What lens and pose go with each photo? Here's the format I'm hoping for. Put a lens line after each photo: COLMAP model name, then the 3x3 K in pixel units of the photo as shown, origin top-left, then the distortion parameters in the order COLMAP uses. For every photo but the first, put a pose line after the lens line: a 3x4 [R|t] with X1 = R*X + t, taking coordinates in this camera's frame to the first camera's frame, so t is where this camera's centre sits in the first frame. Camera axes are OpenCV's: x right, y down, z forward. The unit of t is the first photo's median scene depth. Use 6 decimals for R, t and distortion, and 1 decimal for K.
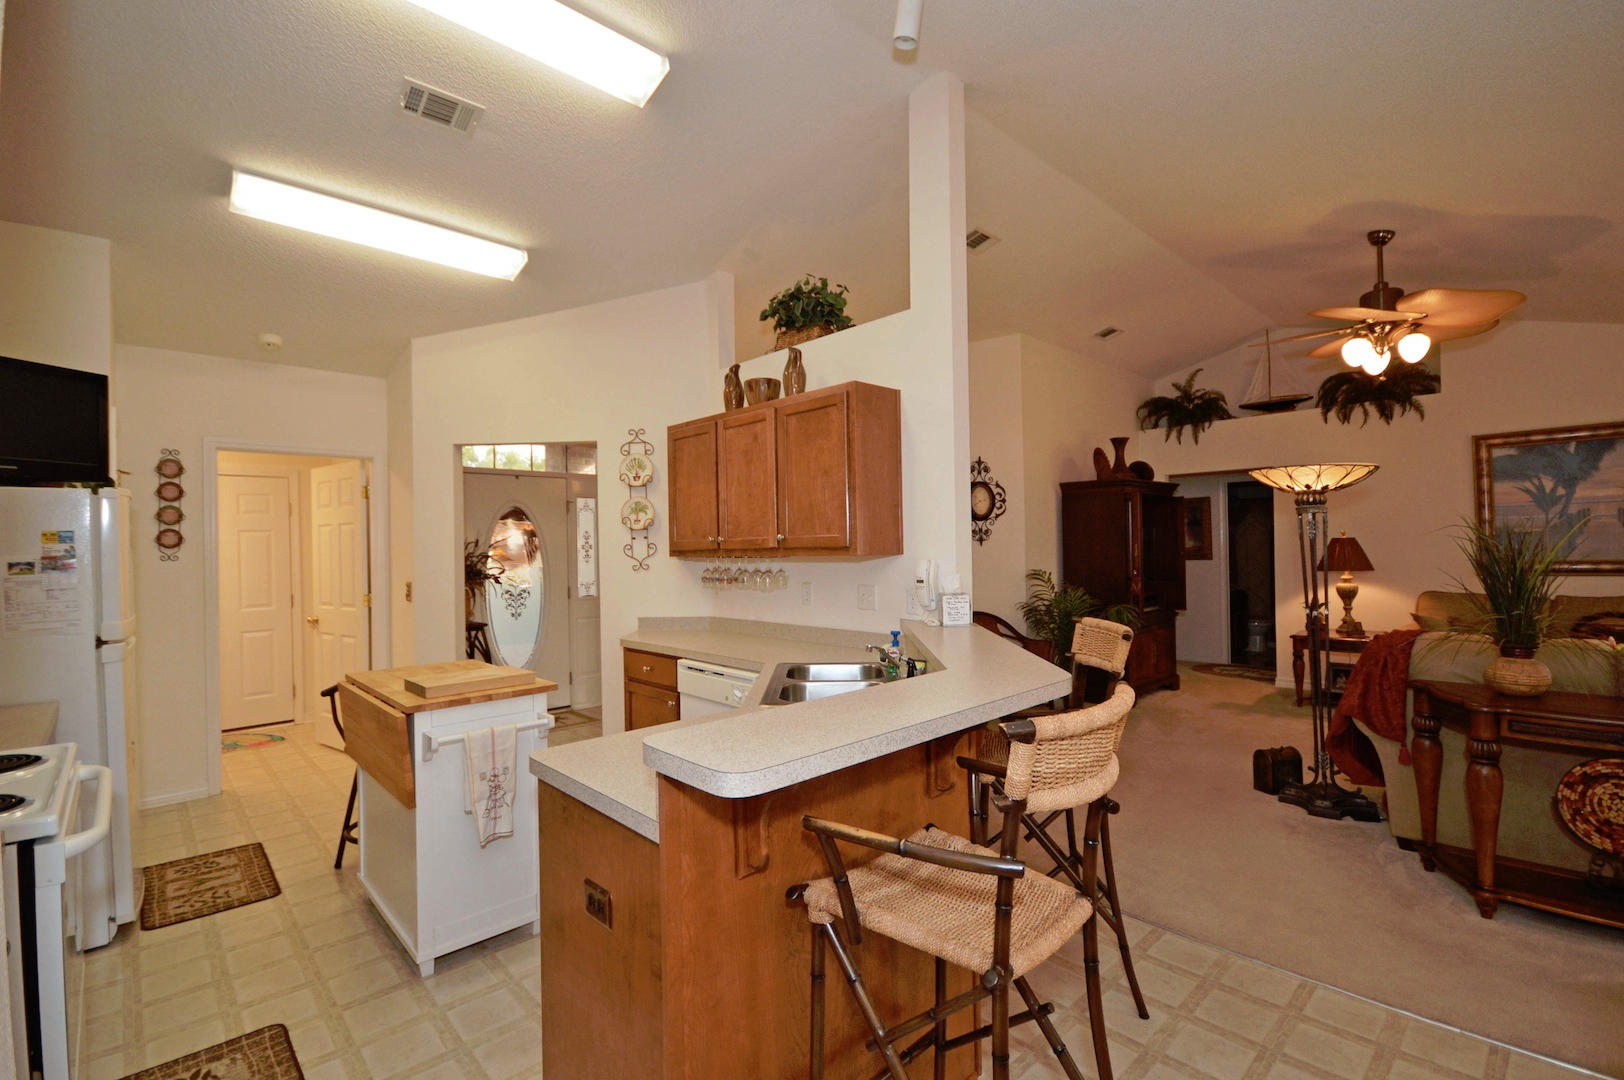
lens RADIAL K [[723.8, 0, 813.8], [0, 723.8, 546.2], [0, 0, 1]] dist [0.016731, -0.017775]
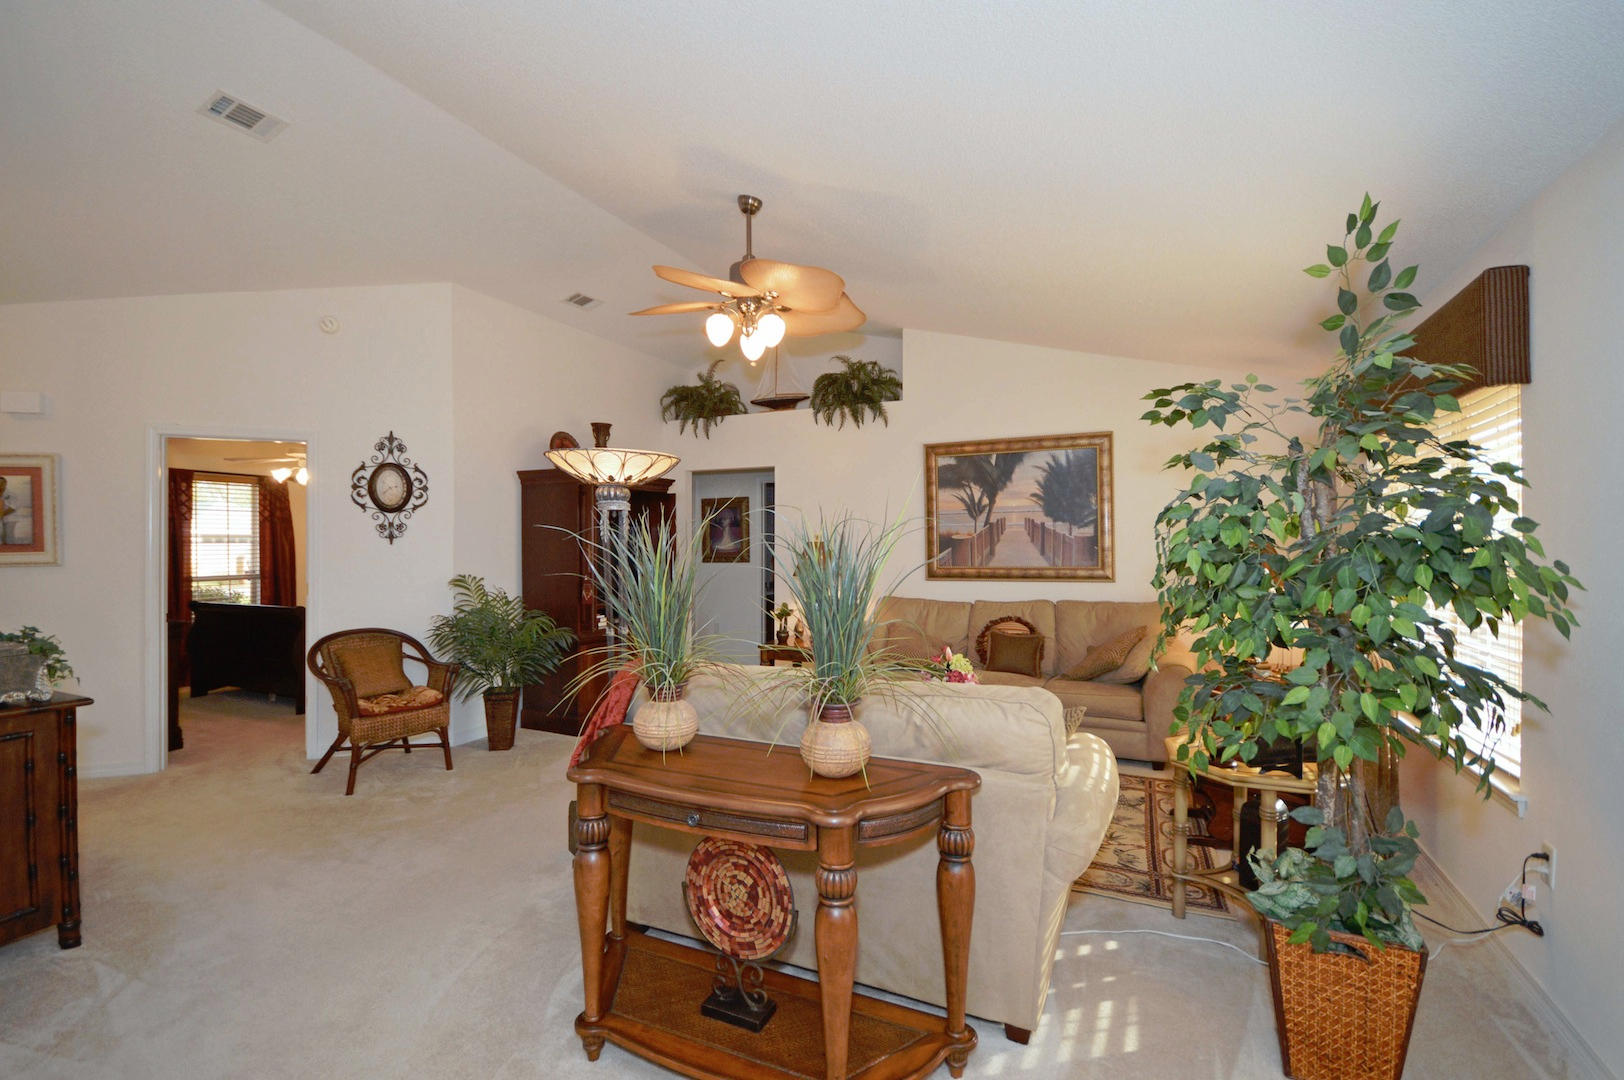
lens RADIAL K [[731.5, 0, 811.9], [0, 731.5, 543.0], [0, 0, 1]] dist [0.000357, 0.000094]
pose [[0.928711, 0.015090, 0.370496, 0.440732], [-0.014343, 0.999886, -0.004772, -0.006205], [-0.370526, -0.000882, 0.928822, 0.114403]]
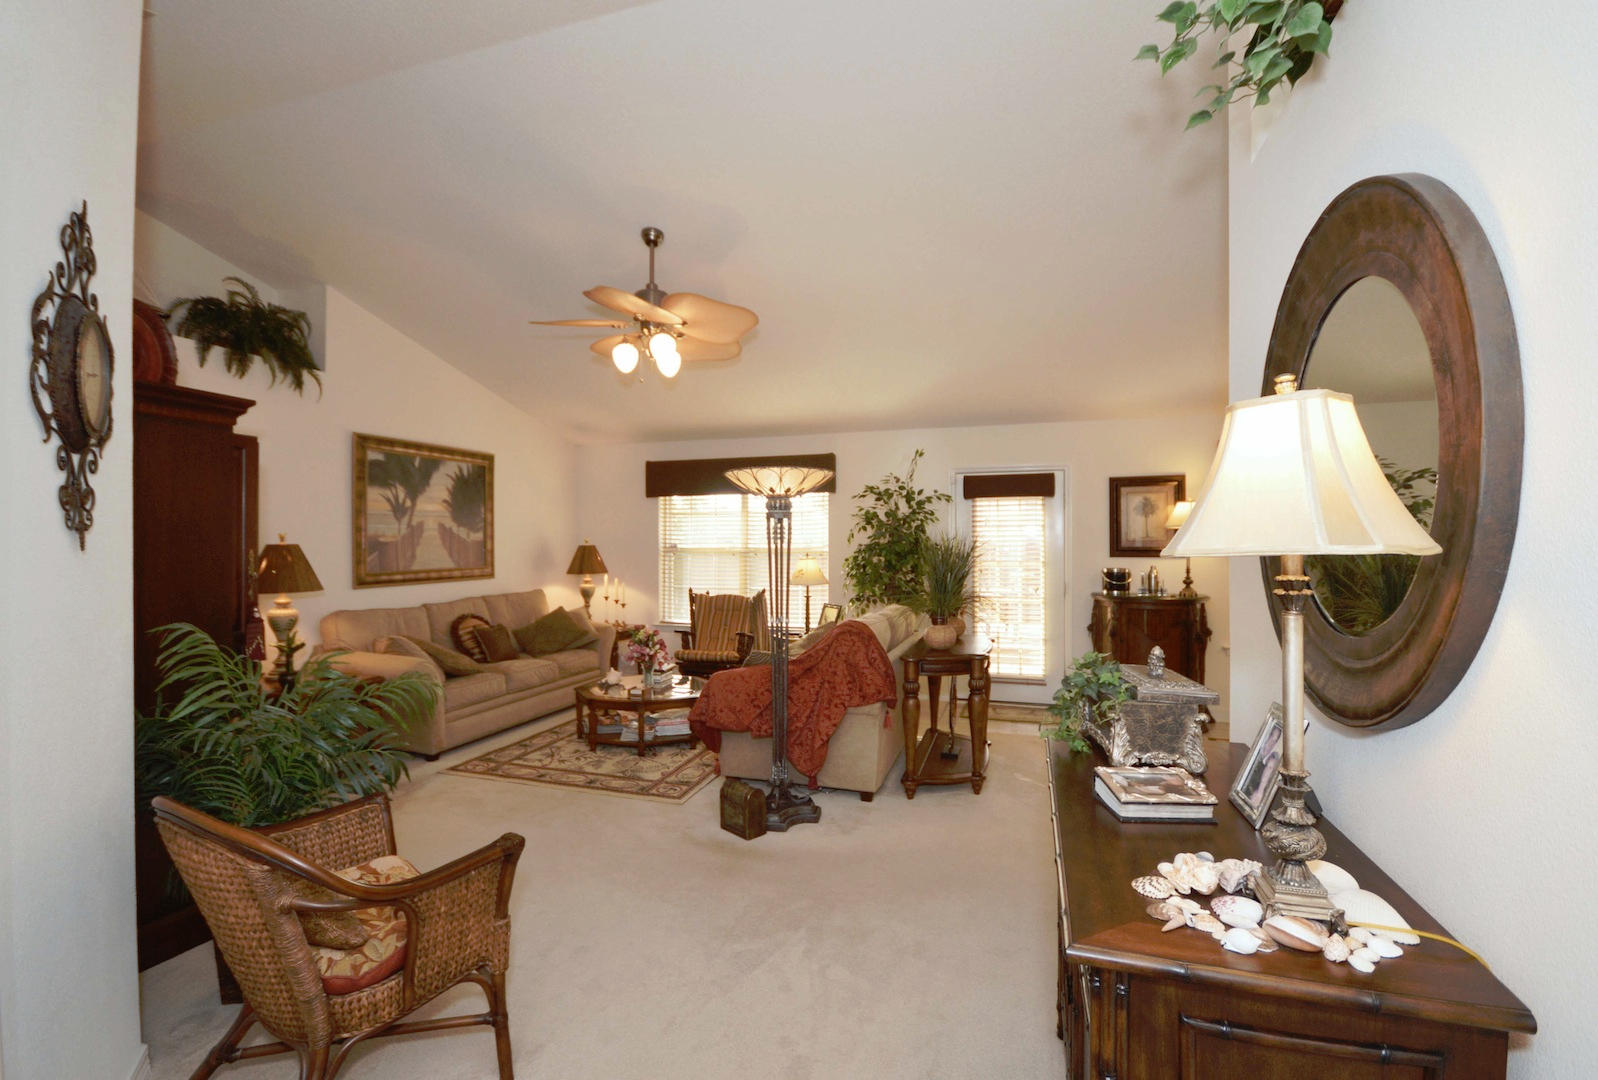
lens RADIAL K [[717.0, 0, 798.9], [0, 717.0, 555.2], [0, 0, 1]] dist [0.000319, 0.000092]
pose [[-0.483131, 0.003046, 0.875543, -0.134998], [0.007670, 0.999970, 0.000754, 0.002042], [-0.875515, 0.007080, -0.483140, 1.089043]]
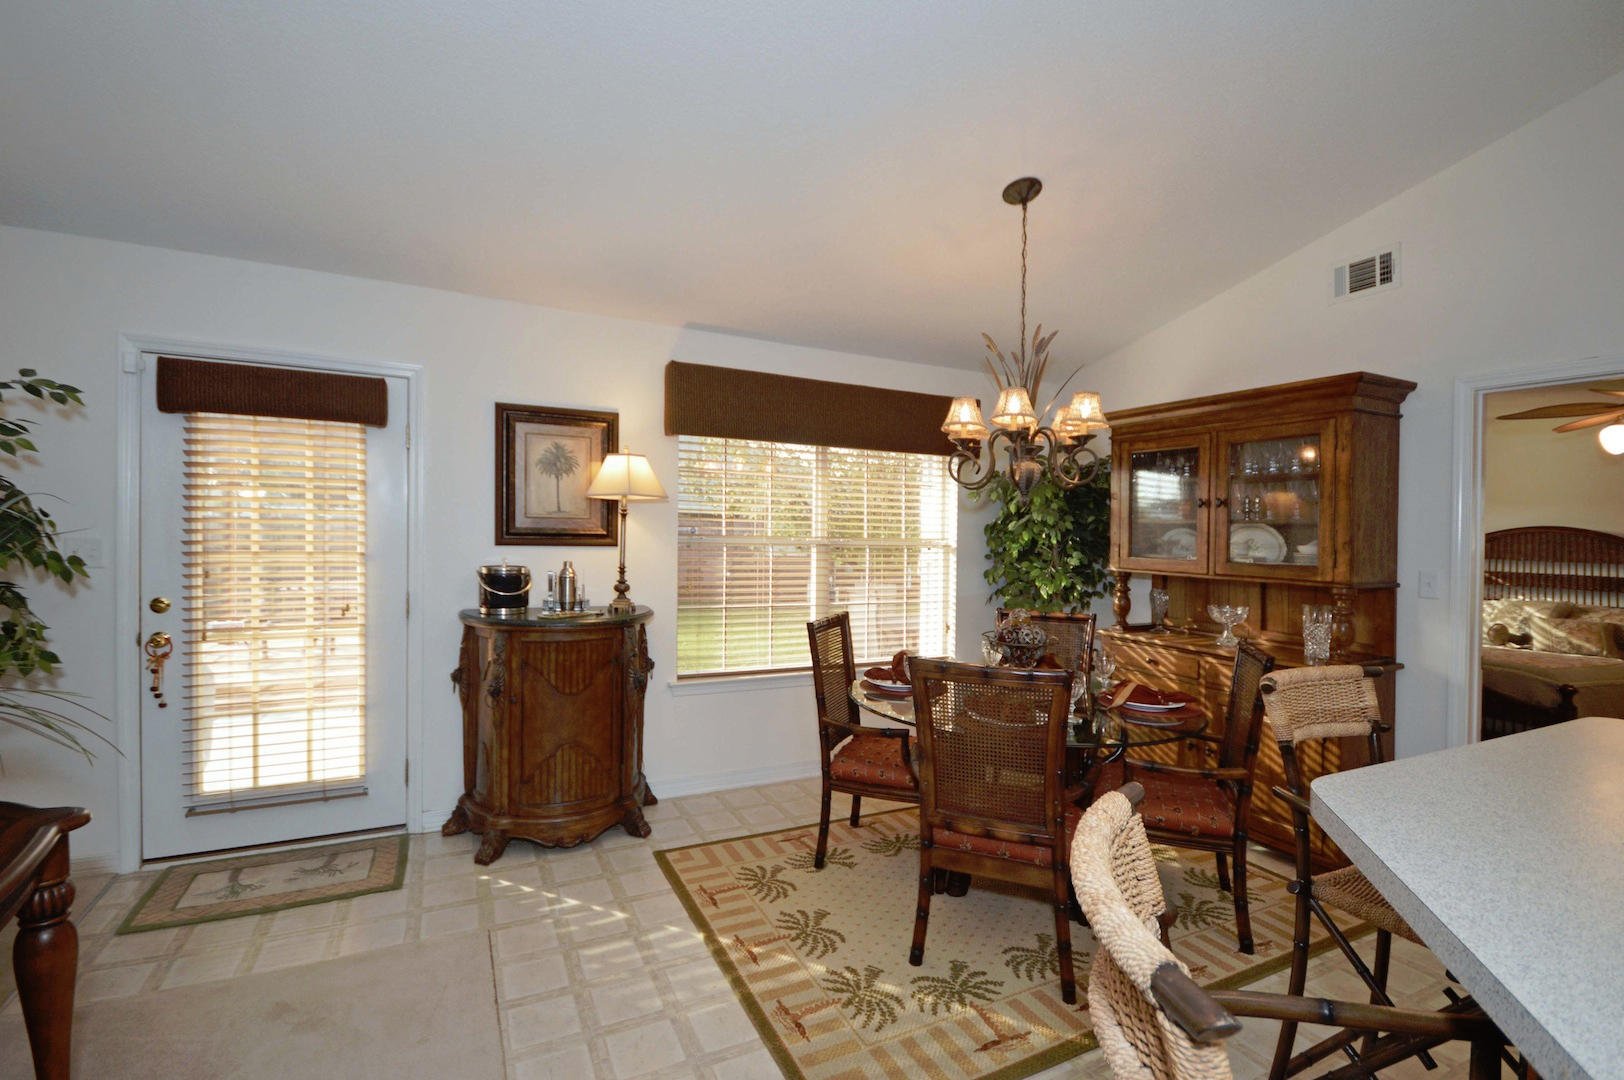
lens RADIAL K [[731.5, 0, 811.9], [0, 731.5, 543.0], [0, 0, 1]] dist [0.000357, 0.000094]
pose [[-0.959394, -0.014786, 0.281682, 0.192589], [-0.010729, 0.999815, 0.015940, -0.006475], [-0.281866, 0.012271, -0.959375, 0.618399]]
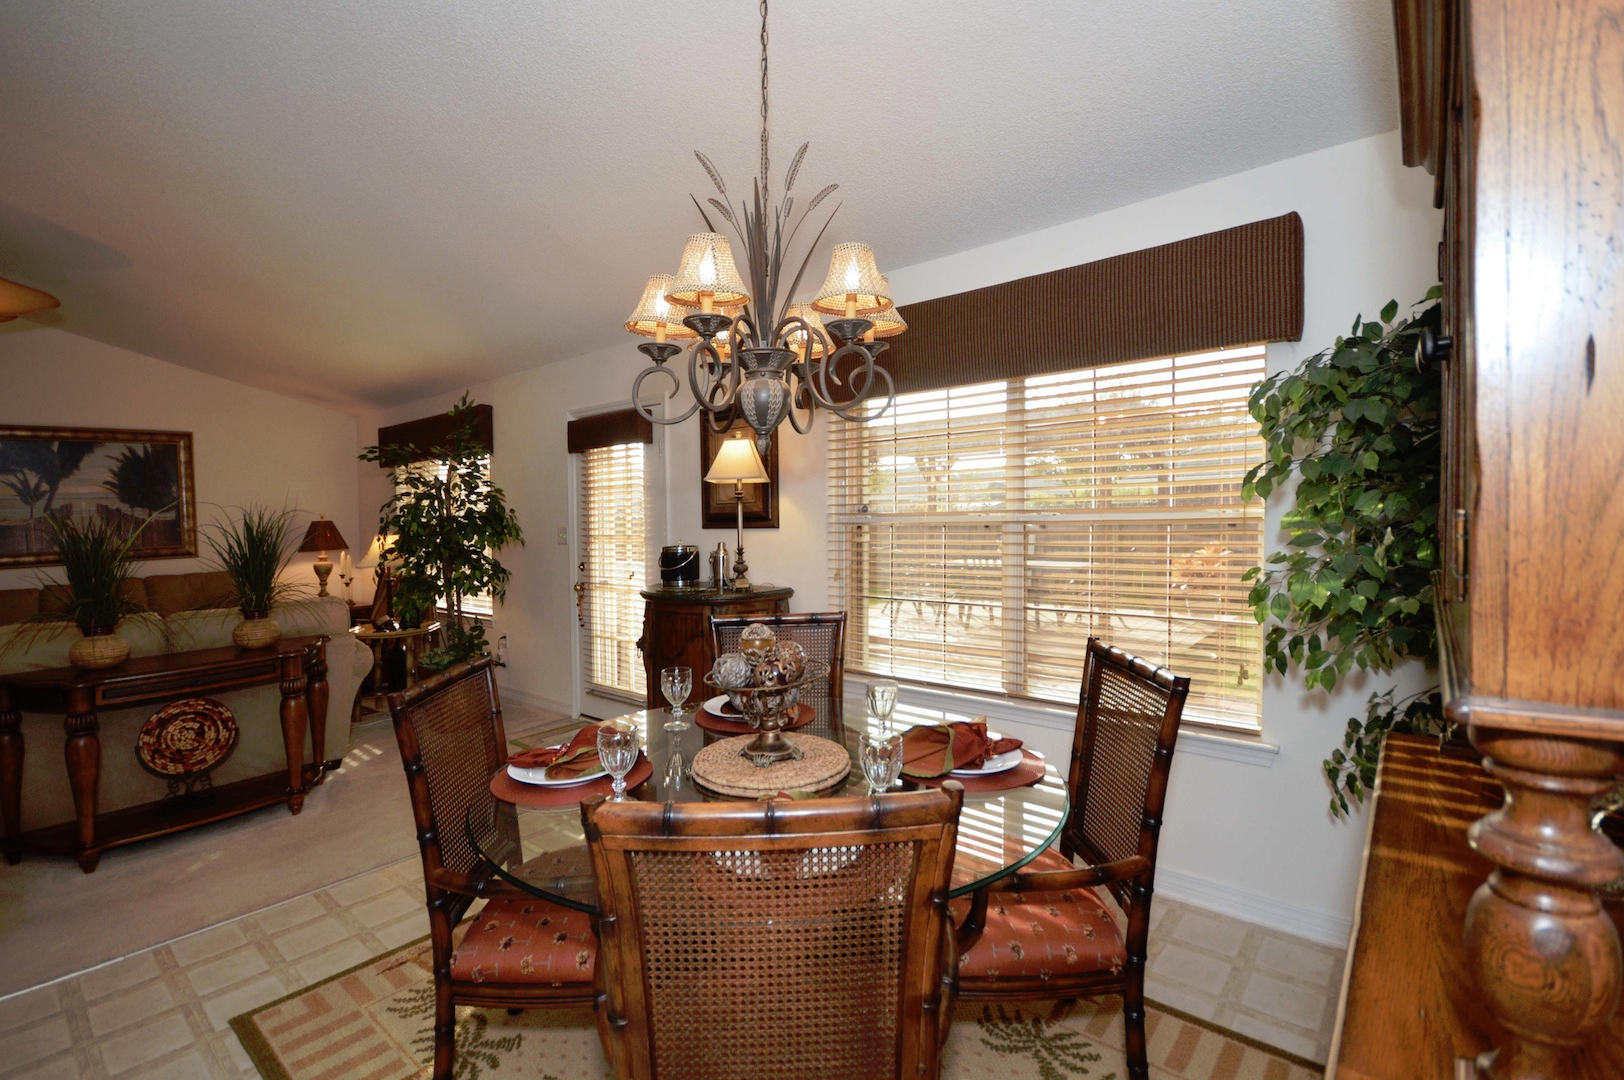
lens RADIAL K [[728.3, 0, 822.4], [0, 728.3, 512.7], [0, 0, 1]] dist [0.001553, -0.009772]
pose [[-0.121272, 0.009603, 0.992573, -0.155729], [0.029243, 0.999554, -0.006098, 0.001350], [-0.992188, 0.028286, -0.121499, 0.004250]]
